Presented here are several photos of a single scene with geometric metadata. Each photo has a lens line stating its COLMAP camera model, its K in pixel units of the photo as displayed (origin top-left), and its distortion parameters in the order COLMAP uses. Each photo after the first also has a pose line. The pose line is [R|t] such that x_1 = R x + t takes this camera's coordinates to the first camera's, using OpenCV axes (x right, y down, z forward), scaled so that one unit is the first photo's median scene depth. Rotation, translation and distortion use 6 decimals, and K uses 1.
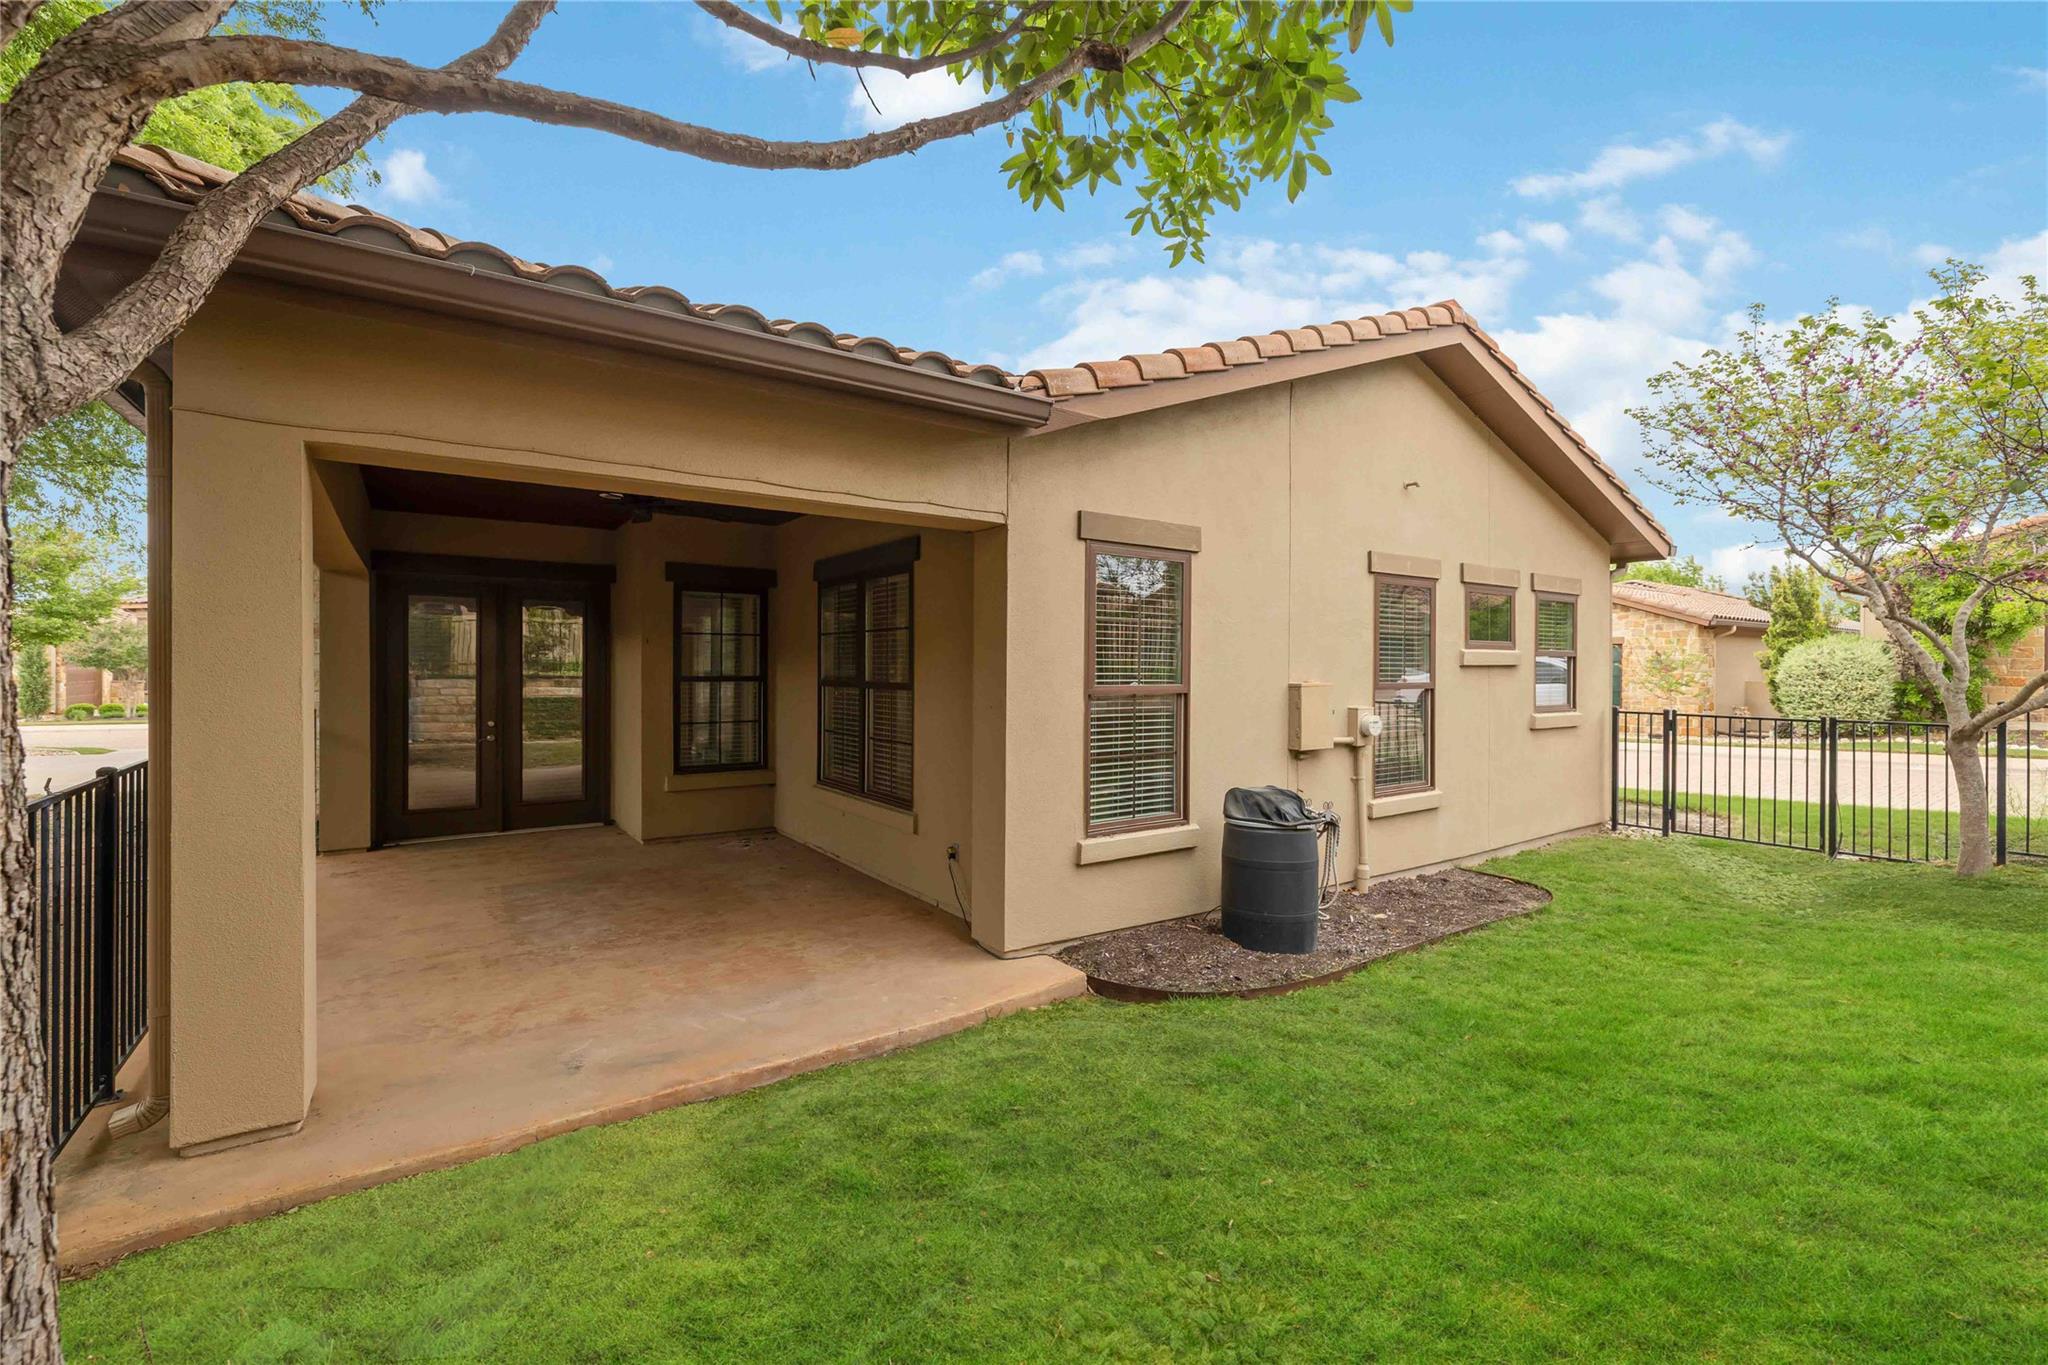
lens RADIAL K [[856.9, 0, 1026.5], [0, 856.9, 675.1], [0, 0, 1]] dist [0.000195, -0.000682]
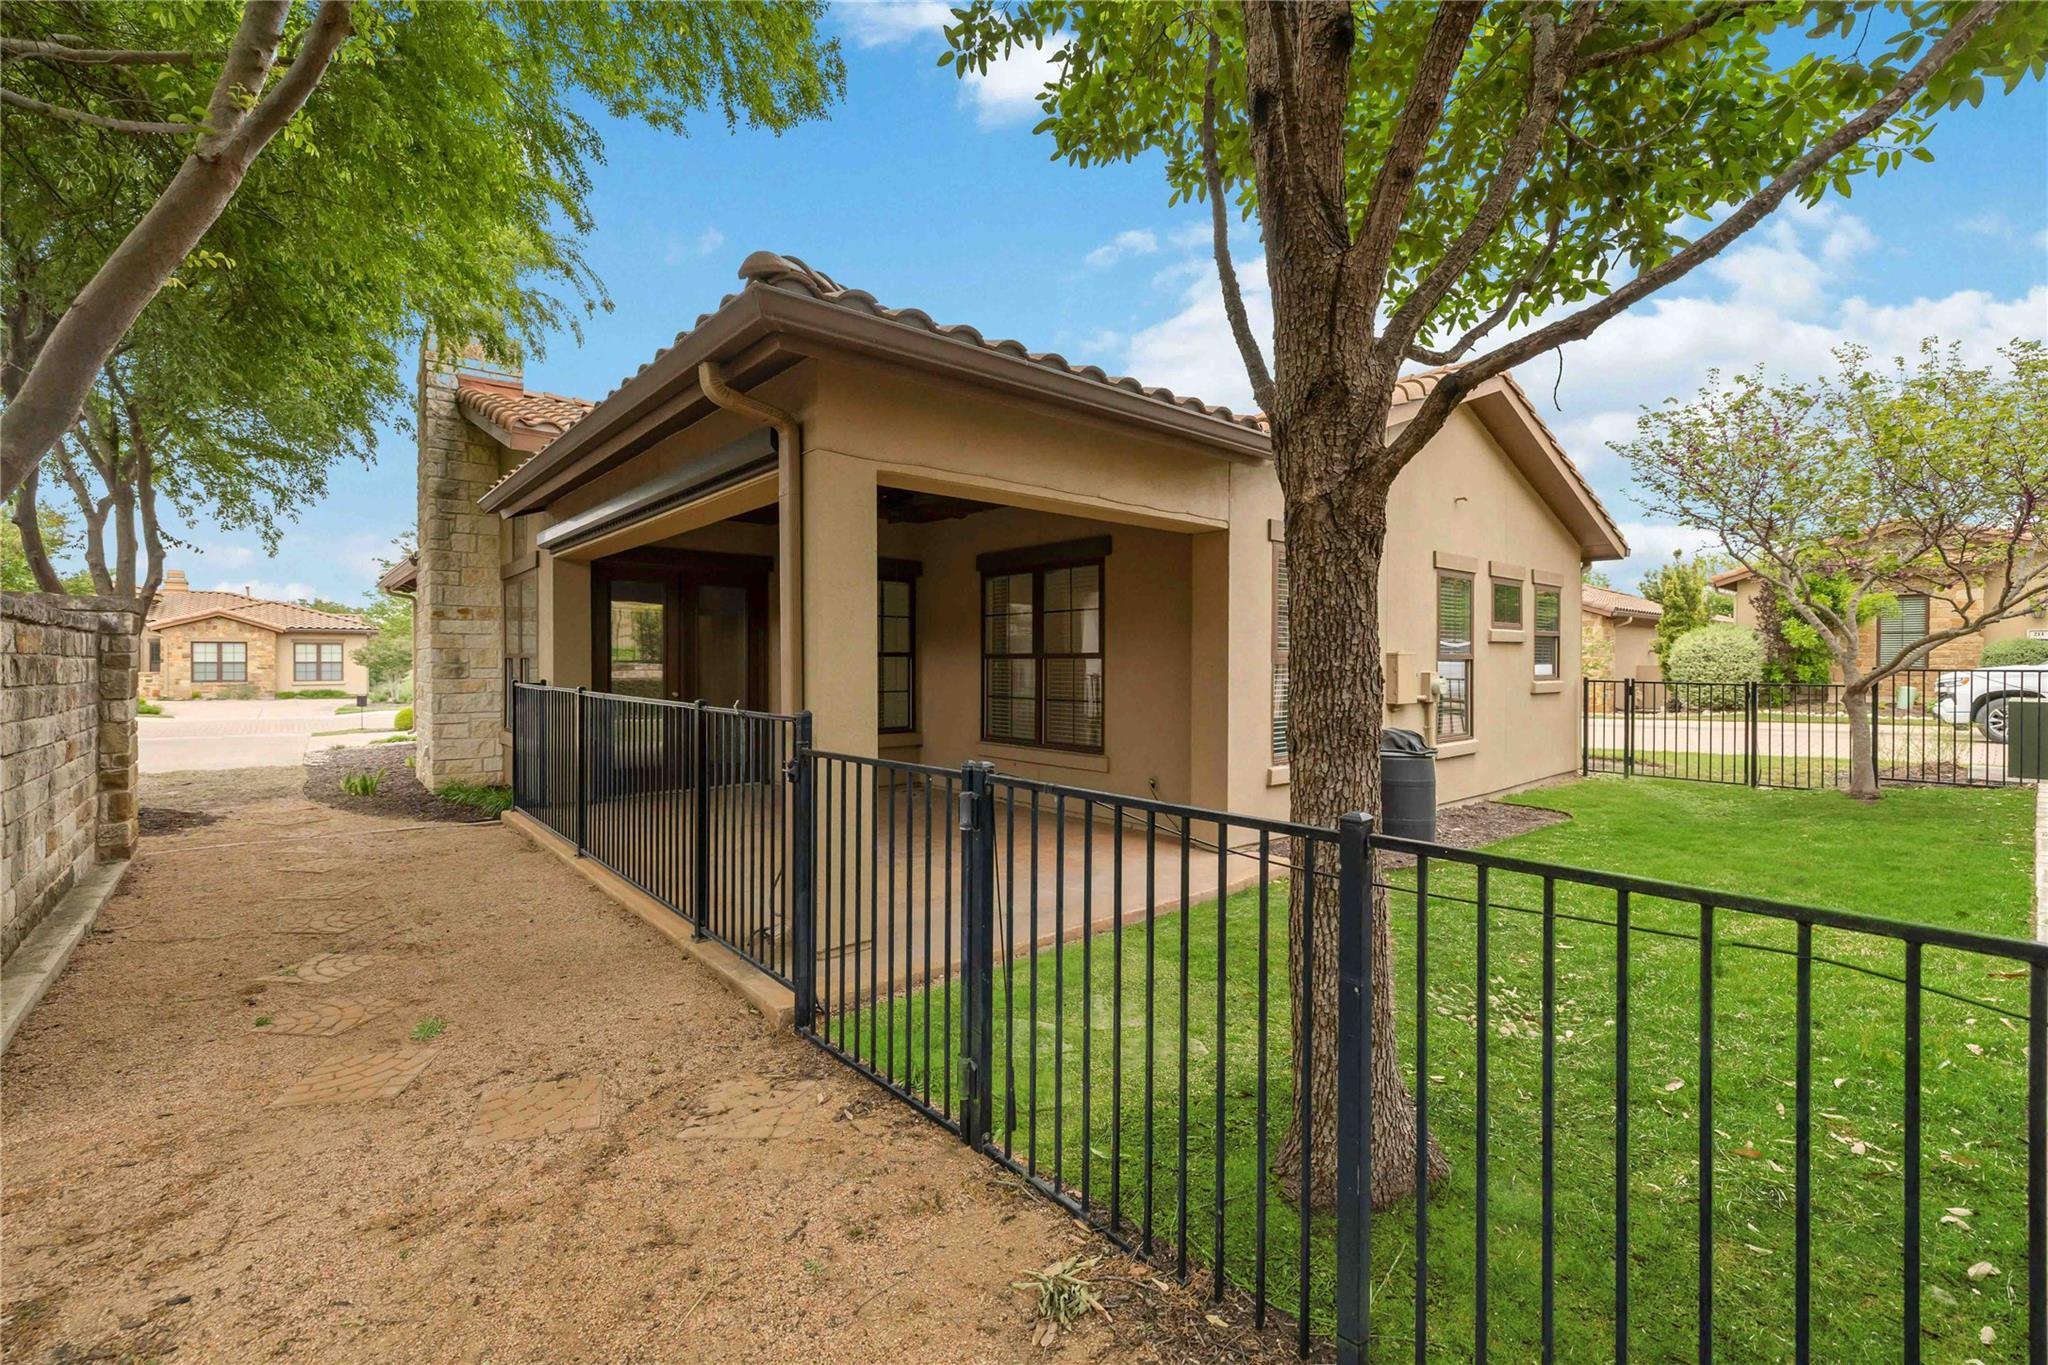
lens RADIAL K [[856.9, 0, 1021.6], [0, 856.9, 671.4], [0, 0, 1]] dist [0.000195, -0.000682]
pose [[0.994896, -0.003386, 0.100845, -0.275033], [0.002973, 0.999987, 0.004238, 0.022779], [-0.100858, -0.003916, 0.994893, -0.169911]]
